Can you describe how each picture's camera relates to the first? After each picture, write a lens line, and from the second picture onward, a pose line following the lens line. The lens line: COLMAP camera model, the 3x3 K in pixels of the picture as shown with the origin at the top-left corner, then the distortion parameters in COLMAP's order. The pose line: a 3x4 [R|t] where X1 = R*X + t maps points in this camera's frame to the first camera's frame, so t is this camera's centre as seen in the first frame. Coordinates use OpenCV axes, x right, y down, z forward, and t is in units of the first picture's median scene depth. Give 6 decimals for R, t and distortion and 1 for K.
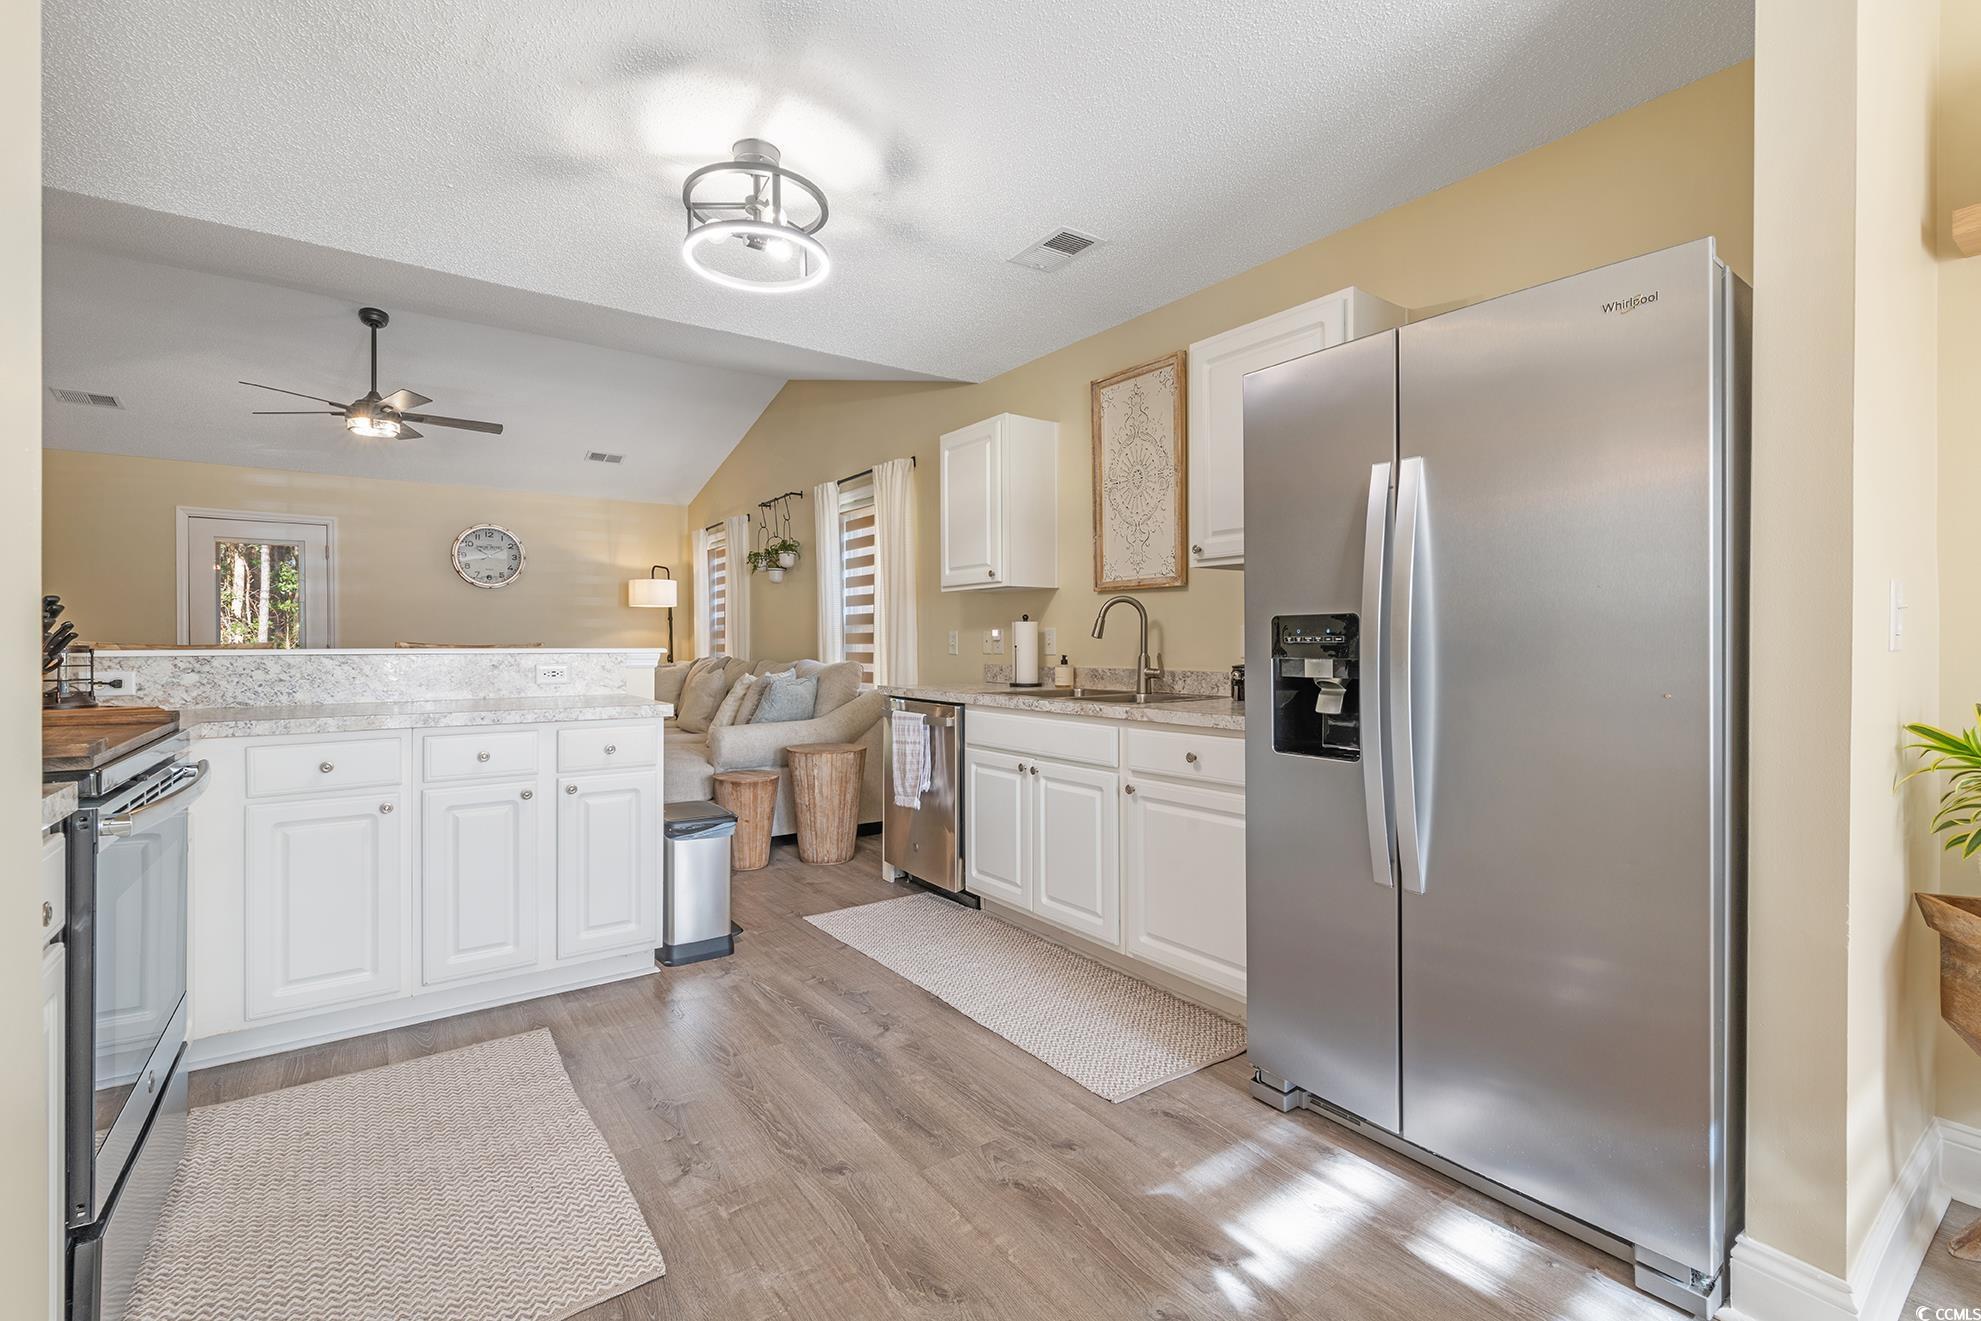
lens RADIAL K [[869.7, 0, 1000.4], [0, 869.7, 654.6], [0, 0, 1]] dist [-0.001181, -0.000384]
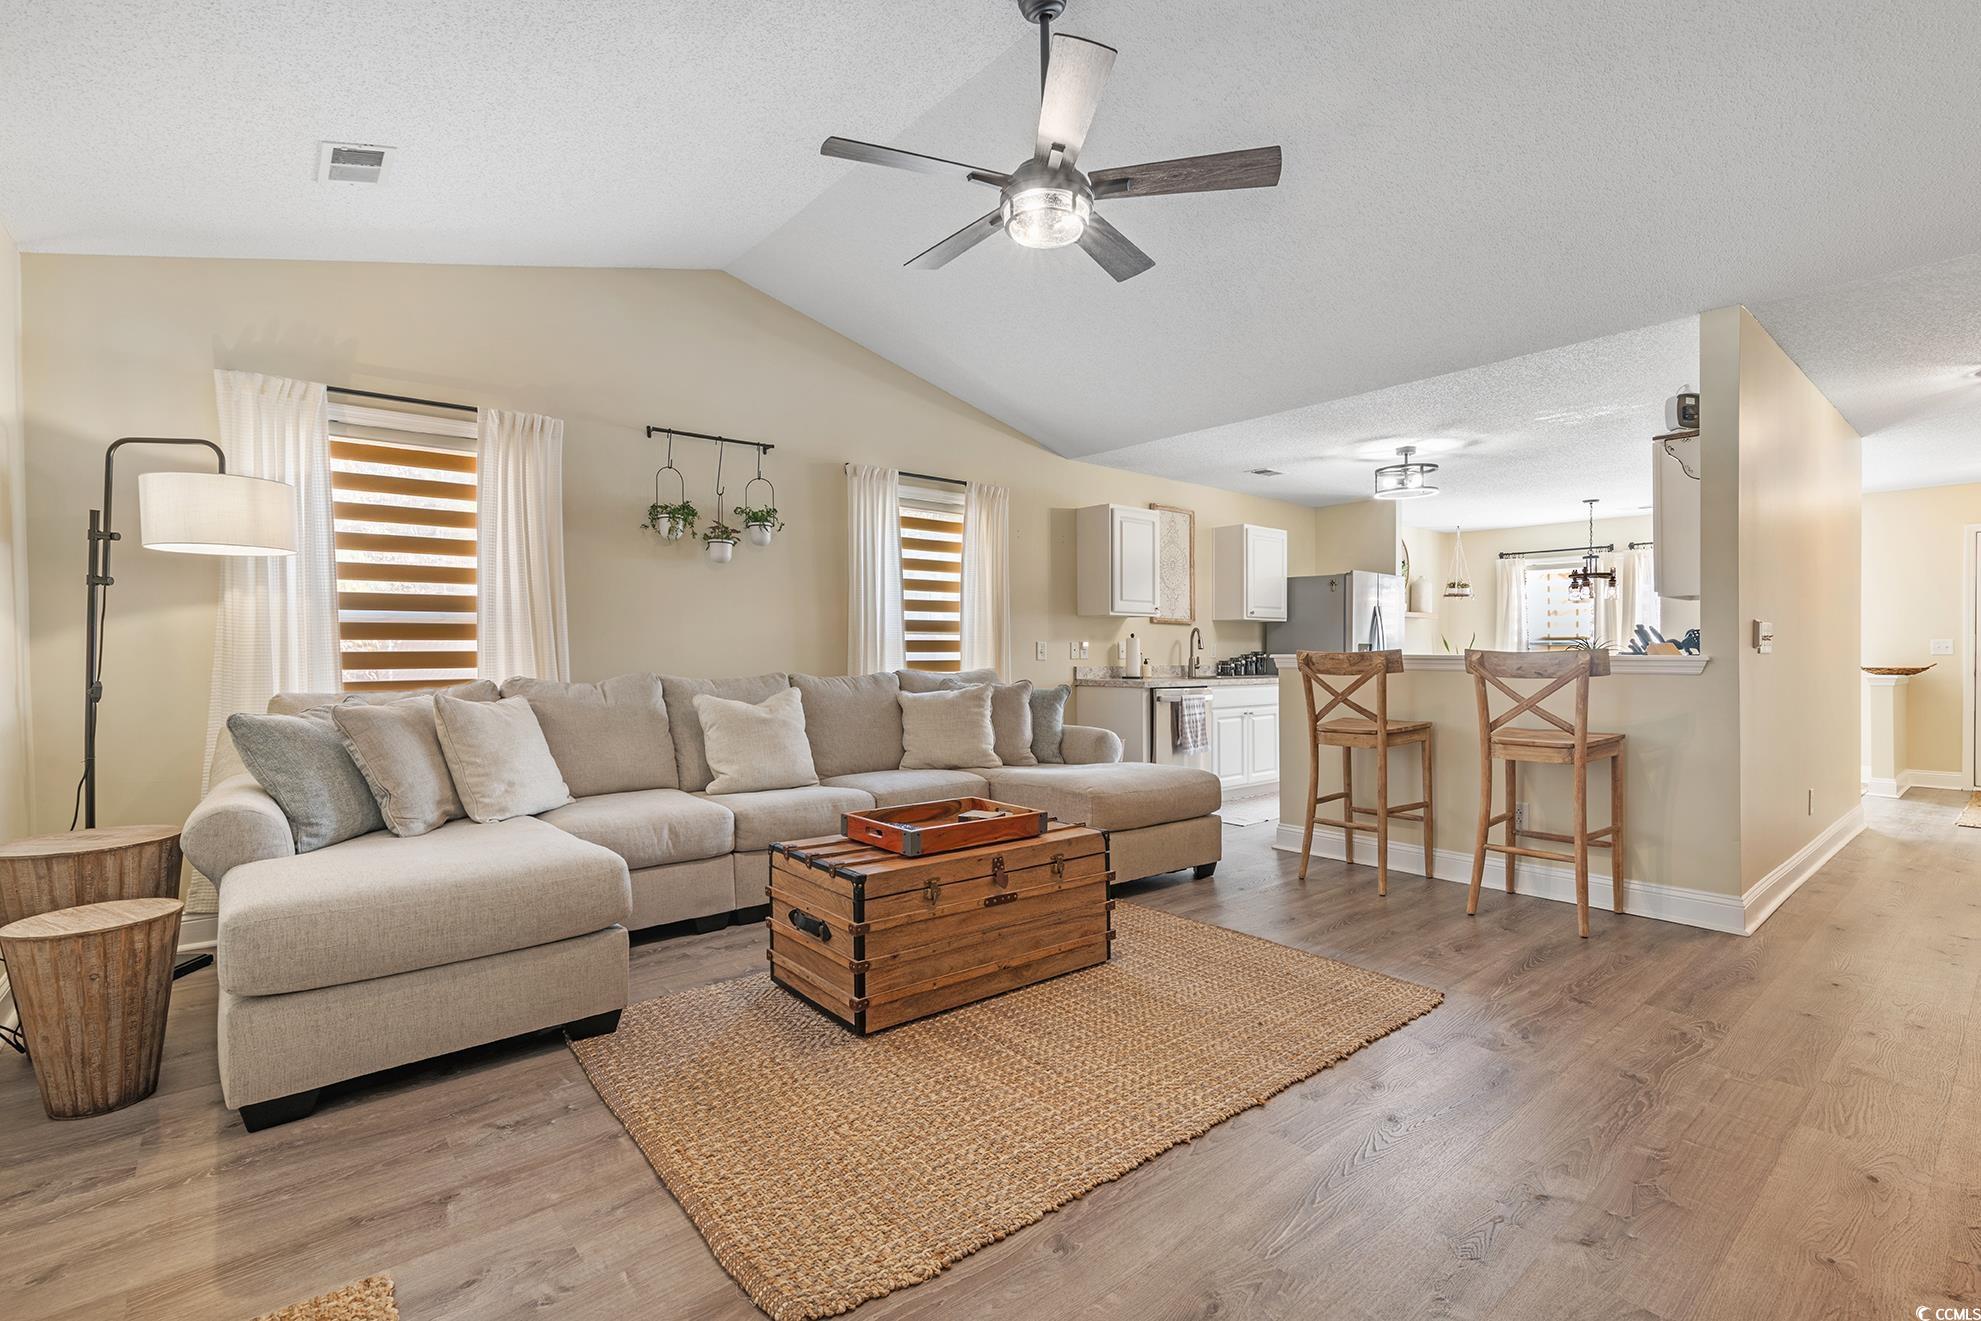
lens RADIAL K [[897.0, 0, 984.8], [0, 897.0, 648.6], [0, 0, 1]] dist [-0.000120, -0.000008]
pose [[-0.045935, 0.008109, 0.998912, -2.089827], [0.012702, 0.999891, -0.007533, -0.018657], [-0.998864, 0.012342, -0.046033, 1.814657]]
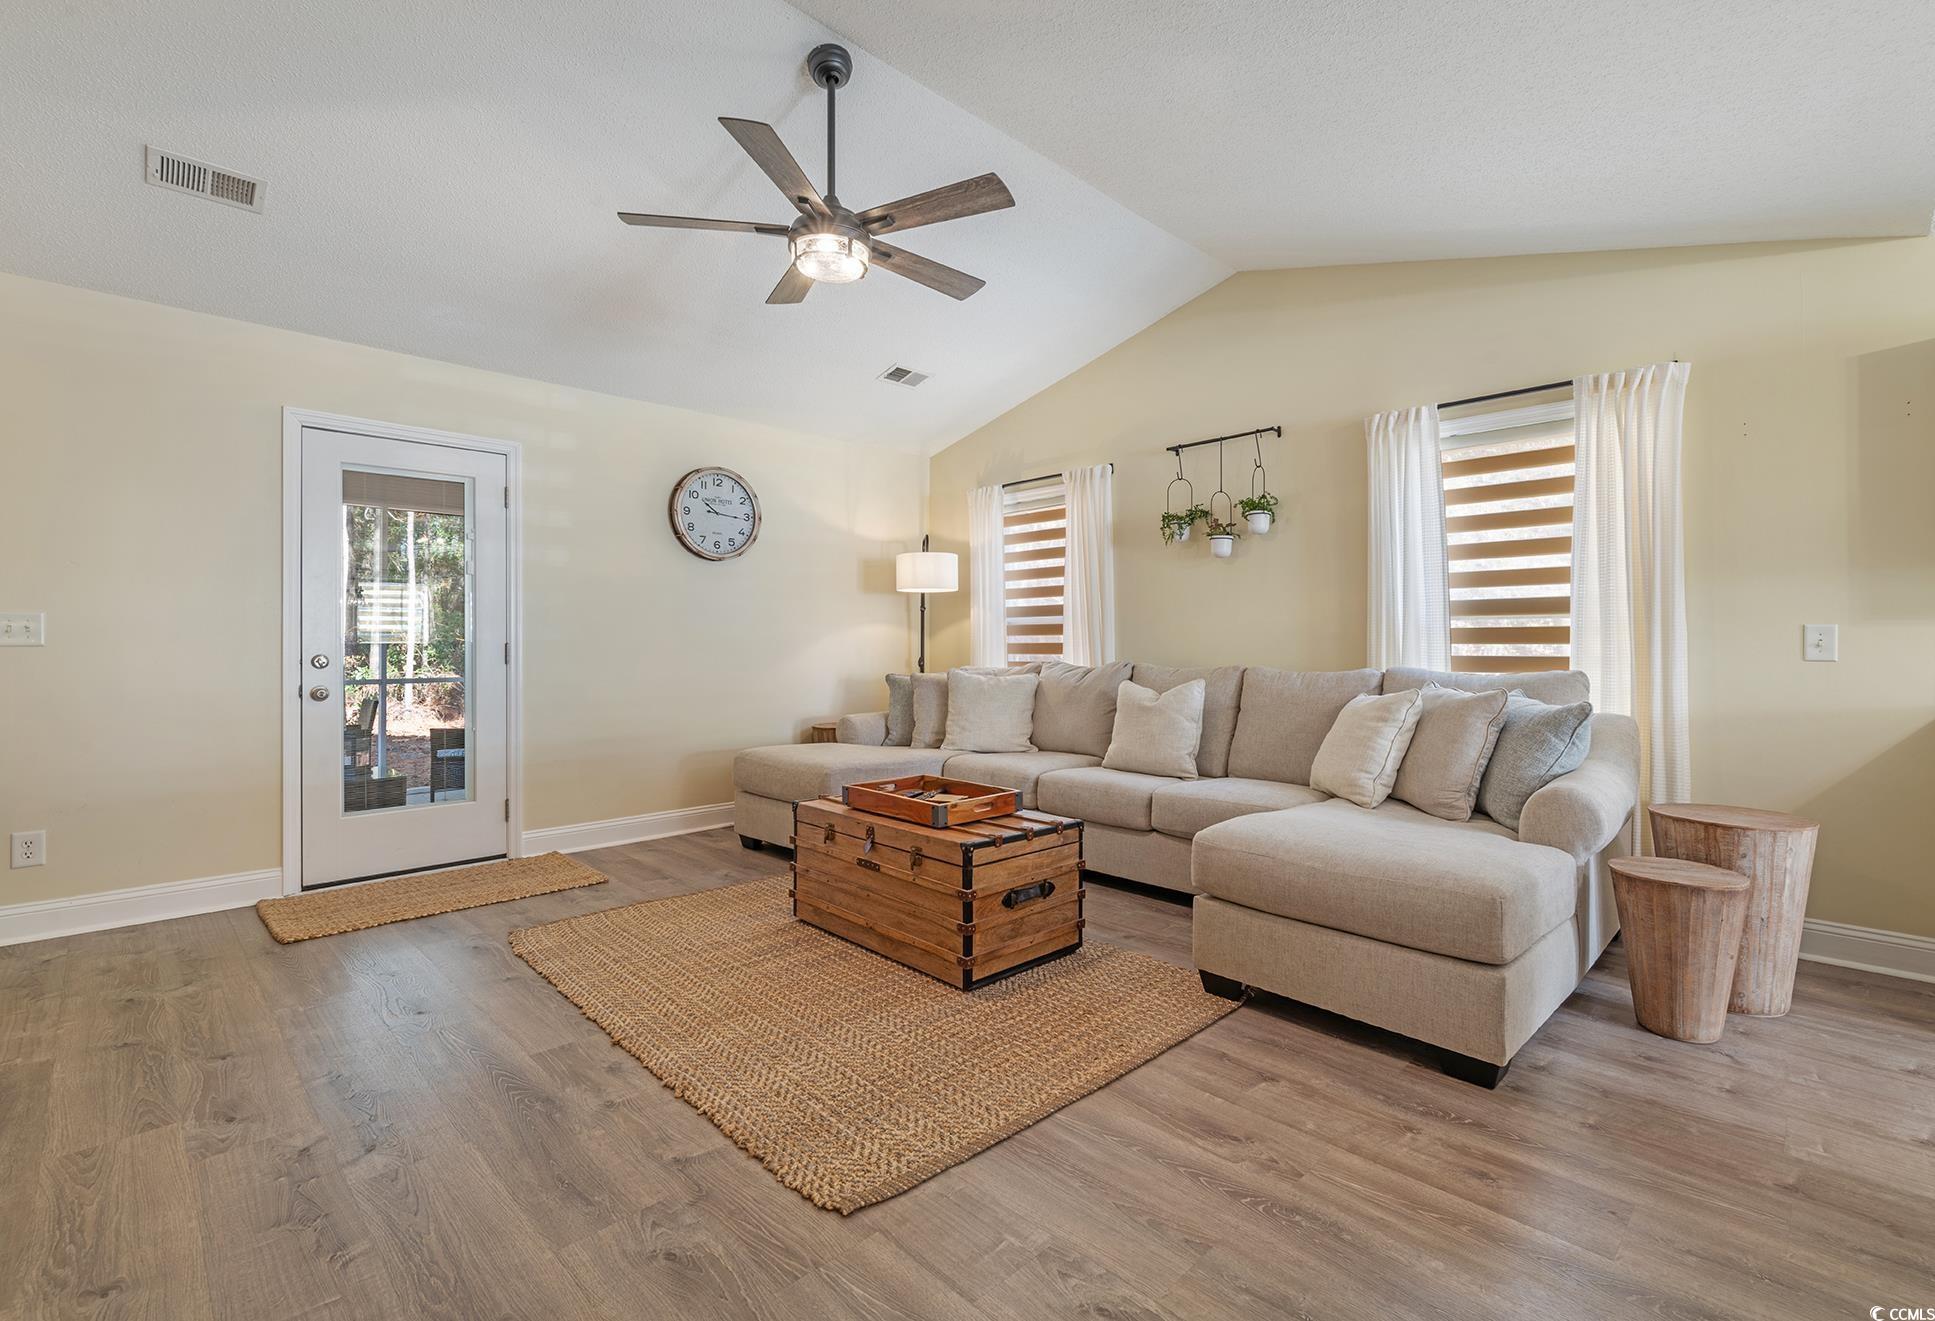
lens RADIAL K [[868.2, 0, 993.0], [0, 868.2, 625.8], [0, 0, 1]] dist [-0.000369, -0.000261]
pose [[0.989827, 0.009923, 0.141933, -1.160469], [-0.005245, 0.999432, -0.033292, -0.008622], [-0.142183, 0.032209, 0.989316, 0.733457]]
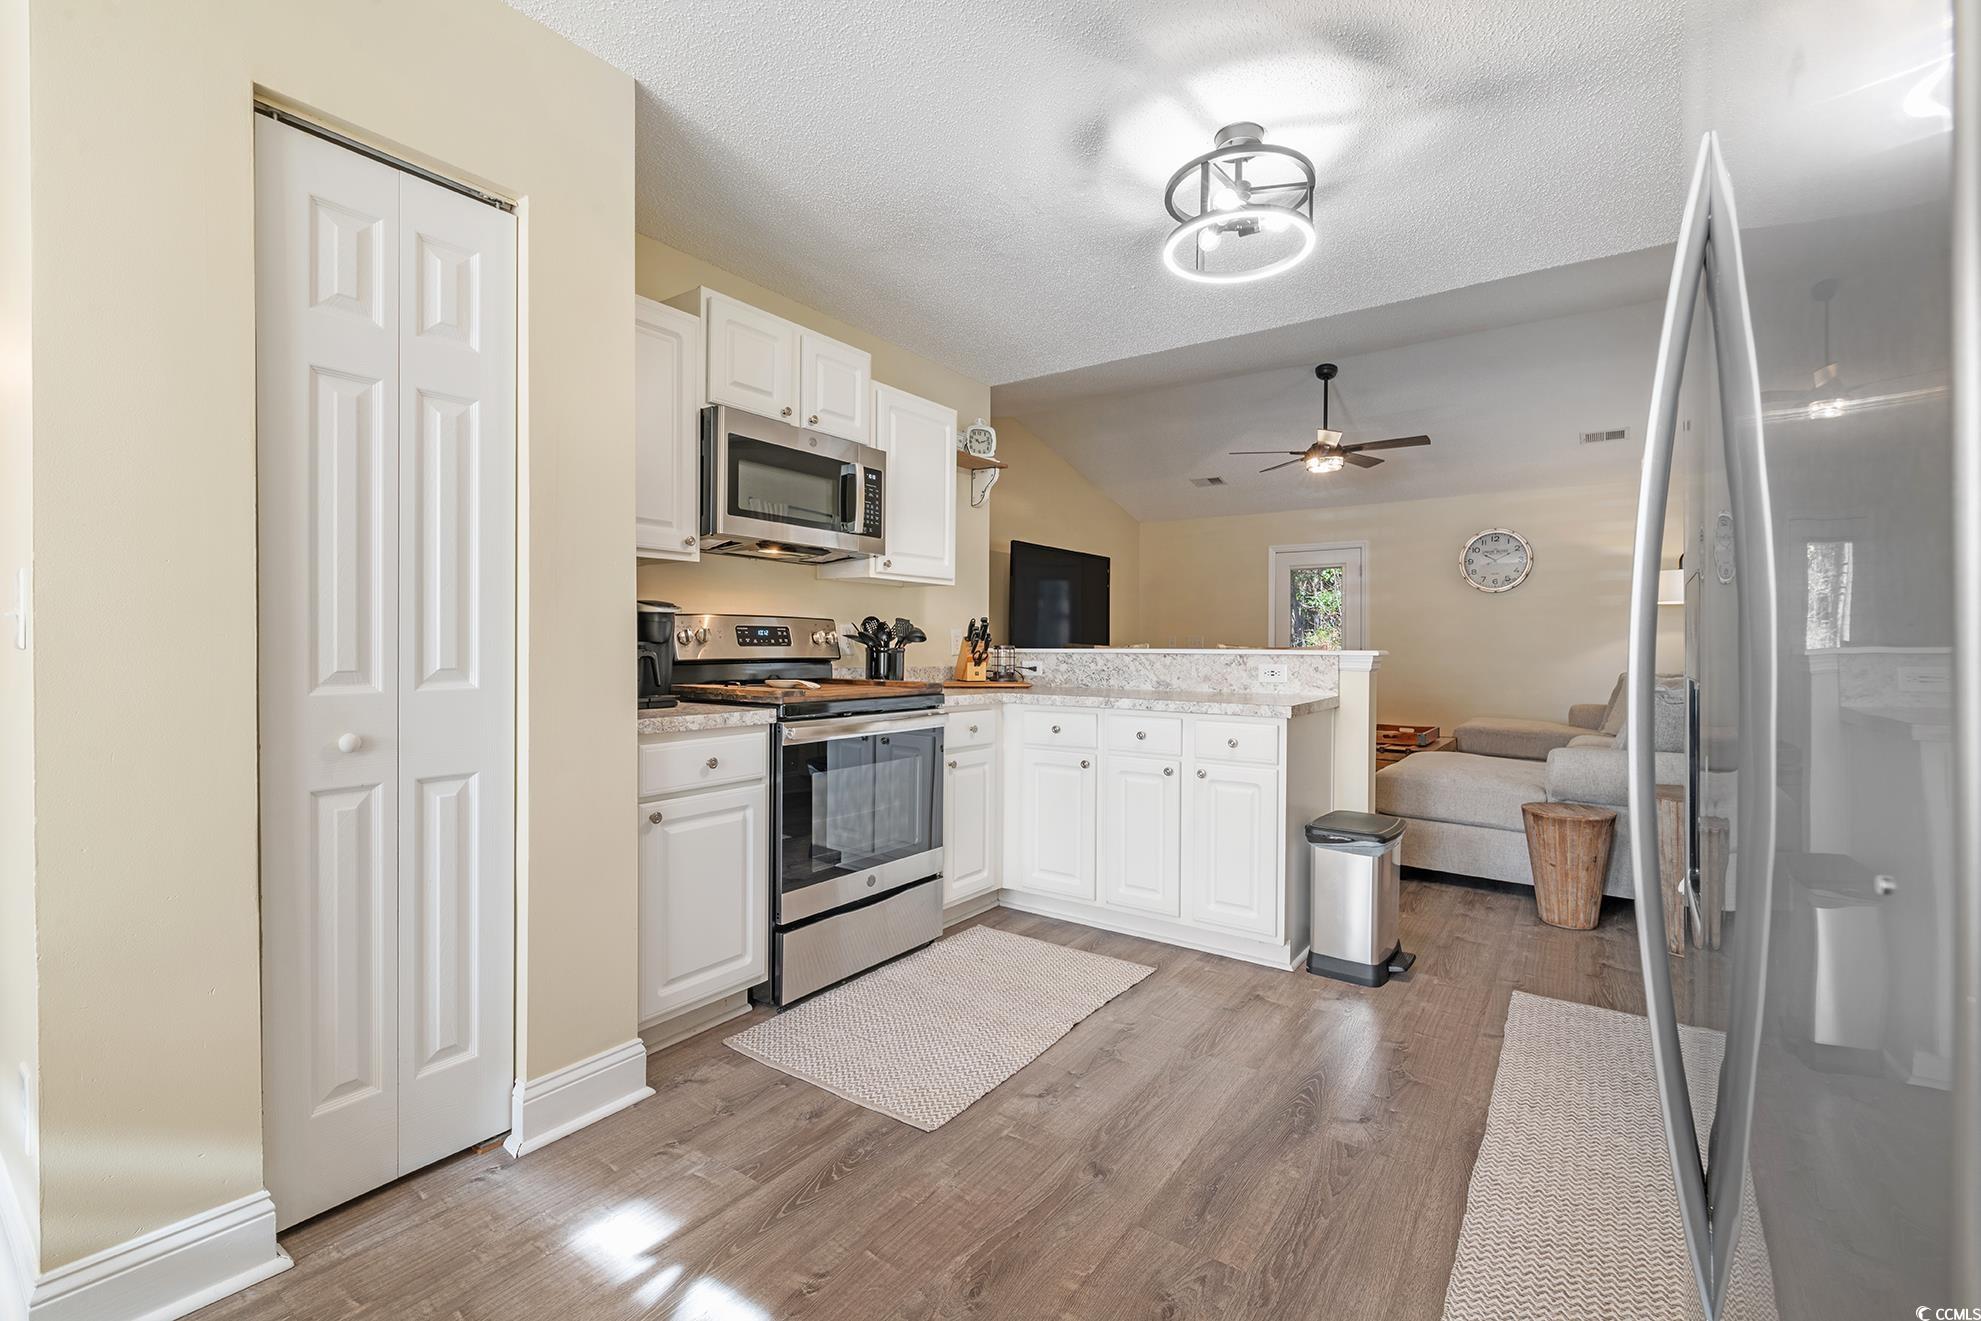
lens RADIAL K [[854.5, 0, 990.5], [0, 854.5, 660.5], [0, 0, 1]] dist [-0.000714, -0.000018]
pose [[0.310017, 0.018887, -0.950543, 0.422908], [-0.017566, 0.999746, 0.014135, -0.003219], [0.950569, 0.012315, 0.310270, 0.346559]]
